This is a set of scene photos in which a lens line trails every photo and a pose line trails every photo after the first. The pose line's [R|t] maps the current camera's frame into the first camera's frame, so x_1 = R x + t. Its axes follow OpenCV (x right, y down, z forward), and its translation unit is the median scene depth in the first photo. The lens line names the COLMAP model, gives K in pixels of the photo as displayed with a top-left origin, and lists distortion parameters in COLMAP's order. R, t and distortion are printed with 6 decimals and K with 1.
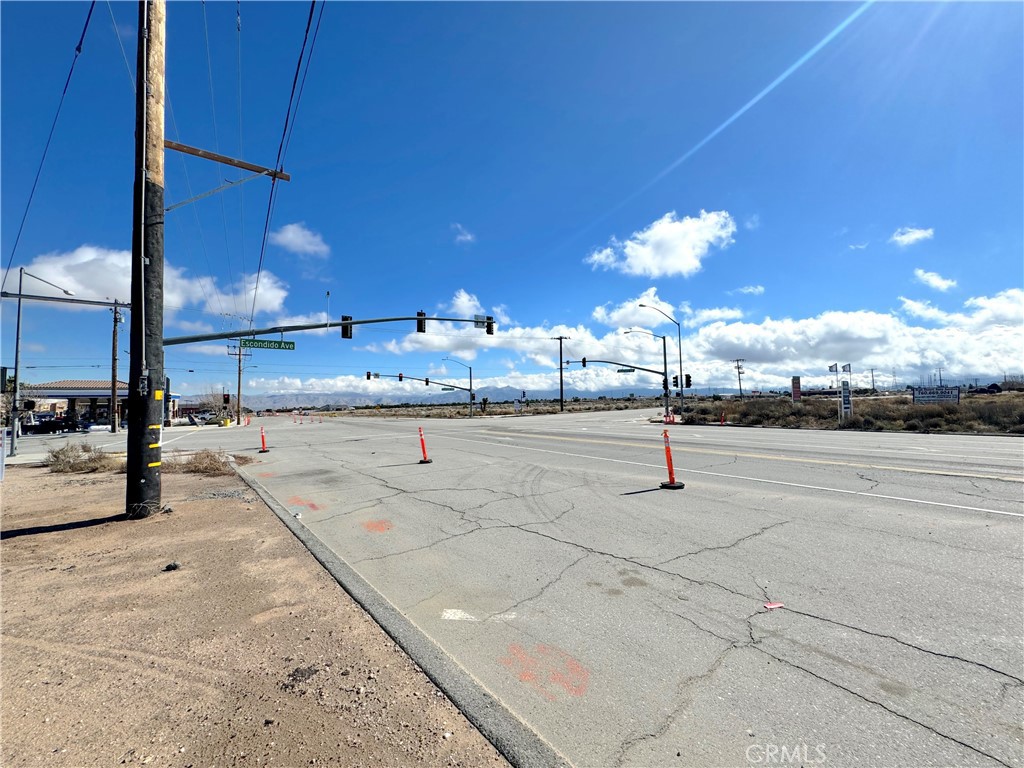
lens RADIAL K [[404.0, 0, 515.5], [0, 404.0, 381.0], [0, 0, 1]] dist [0.003556, -0.000266]
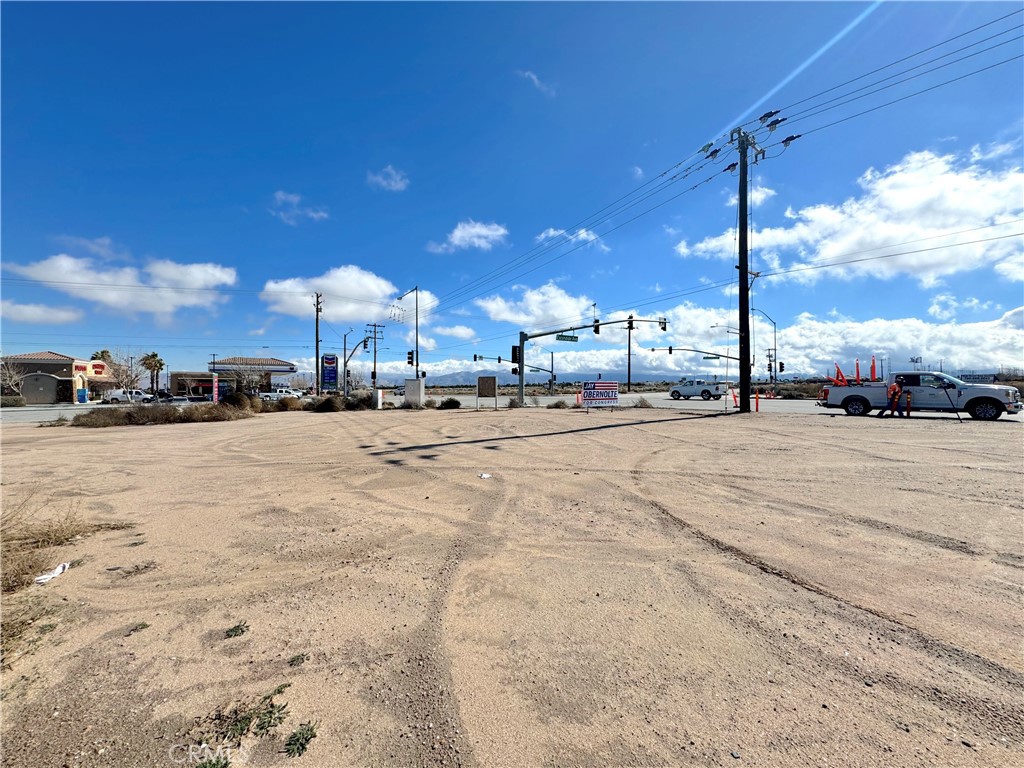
lens RADIAL K [[404.0, 0, 516.6], [0, 404.0, 375.7], [0, 0, 1]] dist [0.003556, -0.000266]
pose [[0.999563, 0.018841, 0.022792, -0.242984], [-0.019442, 0.999462, 0.026428, 0.005055], [-0.022282, -0.026860, 0.999391, -0.156798]]
